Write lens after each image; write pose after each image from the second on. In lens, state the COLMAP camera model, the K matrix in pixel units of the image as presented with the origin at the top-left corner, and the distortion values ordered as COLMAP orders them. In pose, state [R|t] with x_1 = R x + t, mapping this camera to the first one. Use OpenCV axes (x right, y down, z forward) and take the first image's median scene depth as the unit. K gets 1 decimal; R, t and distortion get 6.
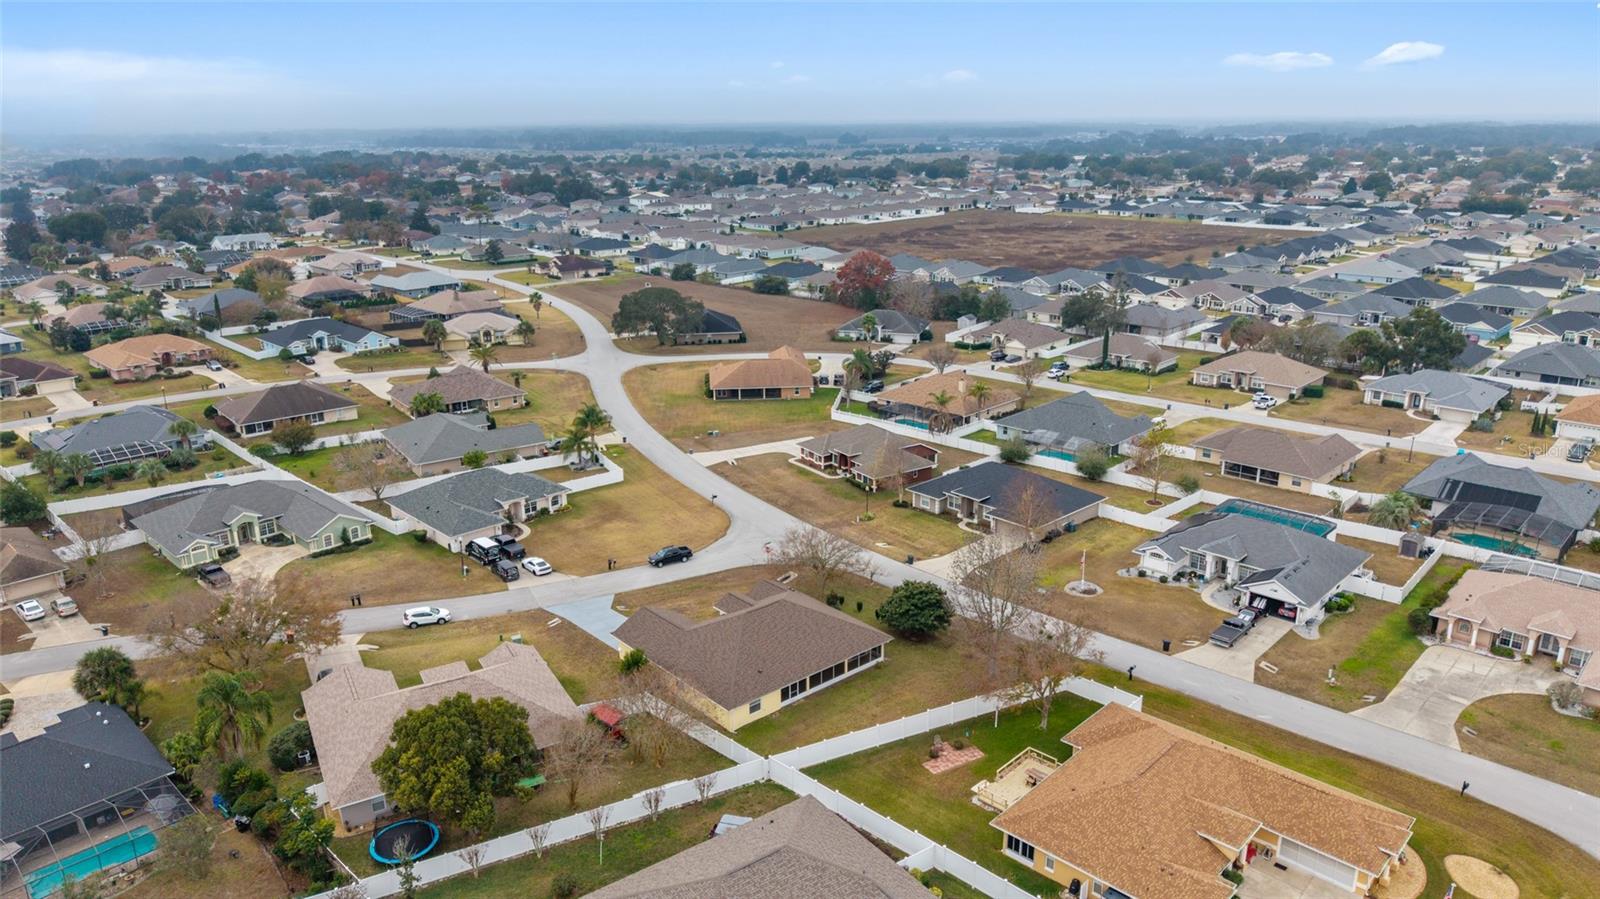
lens RADIAL K [[1078.8, 0, 805.1], [0, 1078.8, 446.3], [0, 0, 1]] dist [0.029208, -0.034913]
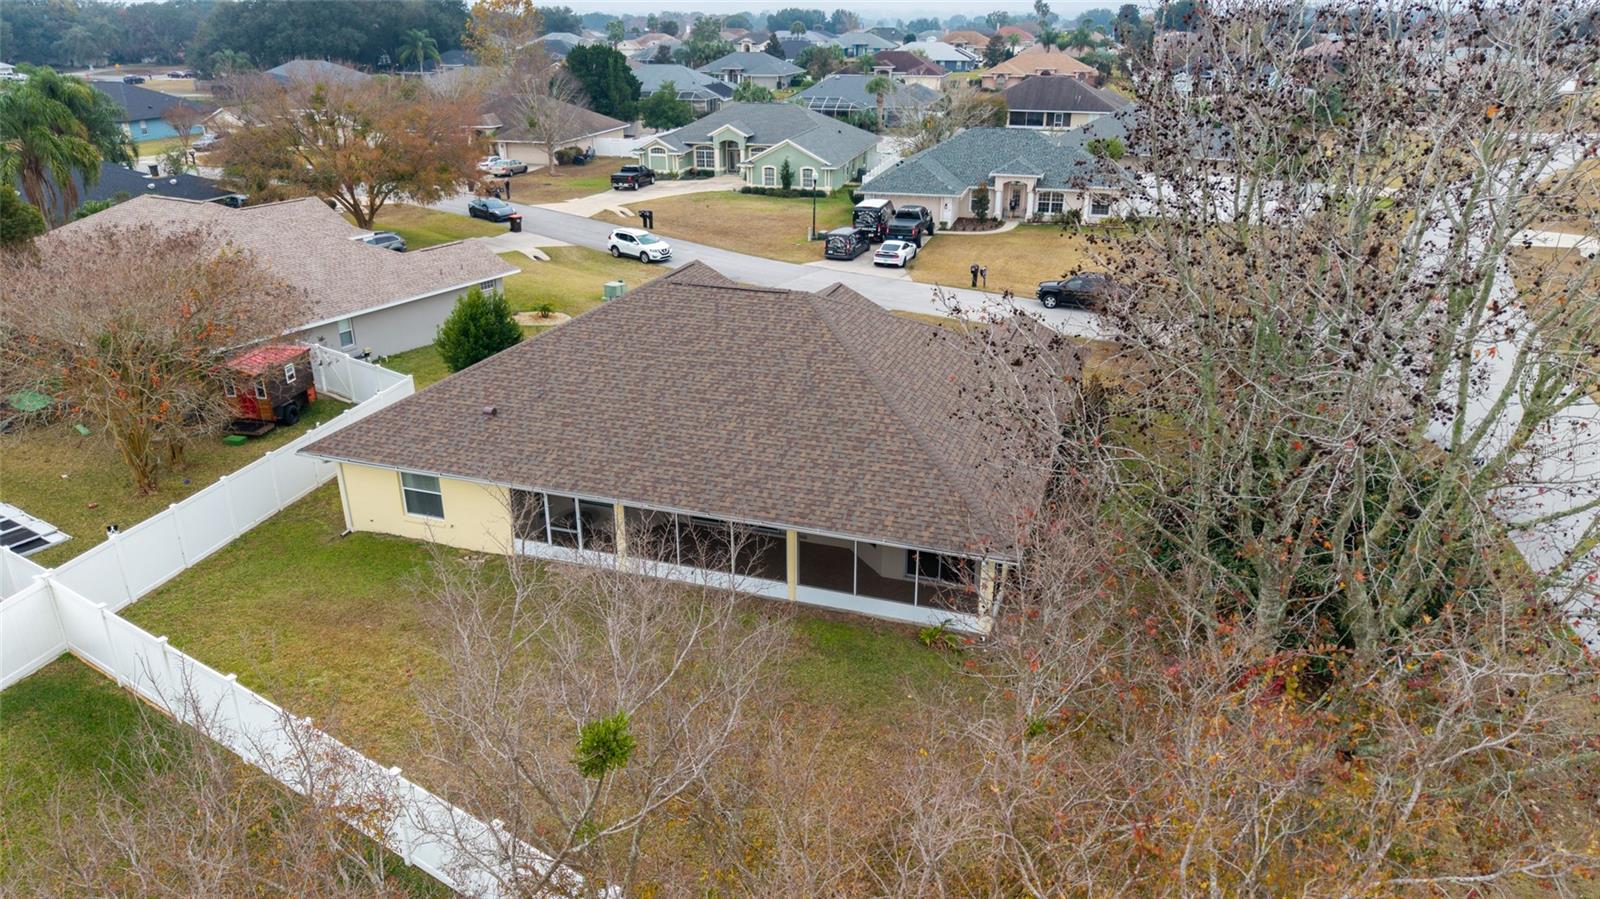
lens RADIAL K [[1078.8, 0, 793.2], [0, 1078.8, 456.1], [0, 0, 1]] dist [0.029208, -0.034913]
pose [[0.494426, 0.336908, -0.801272, 0.182193], [-0.259813, 0.936967, 0.233645, 0.089529], [0.829482, 0.092661, 0.550794, 0.645117]]
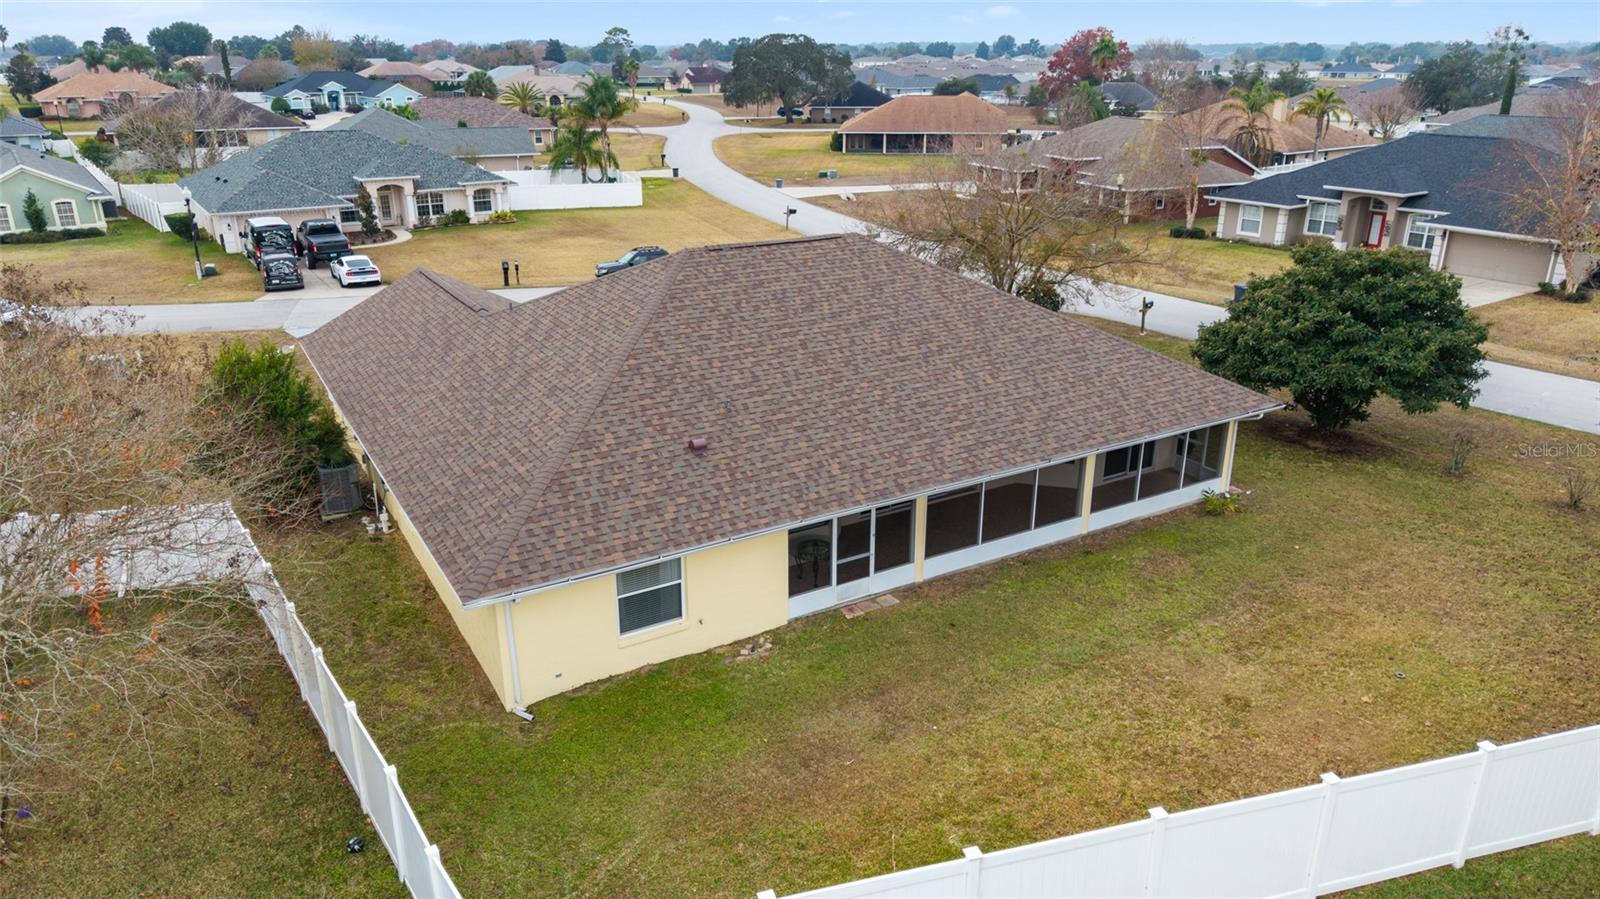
lens RADIAL K [[1078.8, 0, 801.4], [0, 1078.8, 440.9], [0, 0, 1]] dist [0.029208, -0.034913]
pose [[0.983693, 0.070005, -0.165675, 0.010522], [-0.061829, 0.996624, 0.054012, 0.139215], [0.168897, -0.042887, 0.984700, 0.565438]]
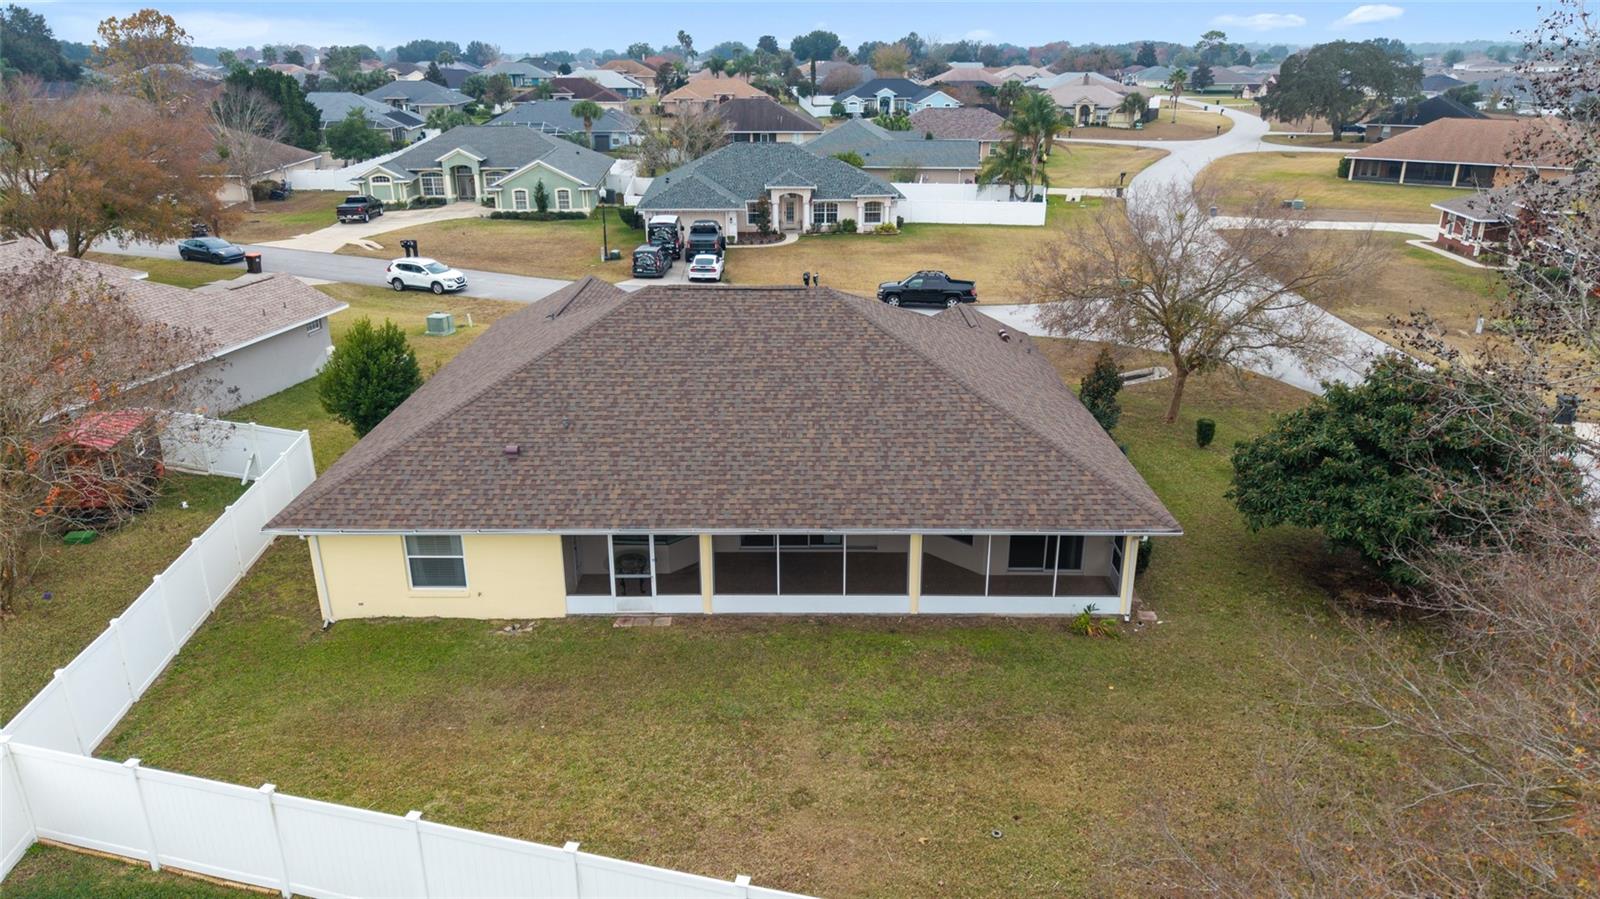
lens RADIAL K [[1078.8, 0, 797.3], [0, 1078.8, 456.2], [0, 0, 1]] dist [0.029208, -0.034913]
pose [[0.749203, 0.241064, -0.616914, 0.121770], [-0.200963, 0.970242, 0.135073, 0.115076], [0.631117, 0.022780, 0.775353, 0.601875]]
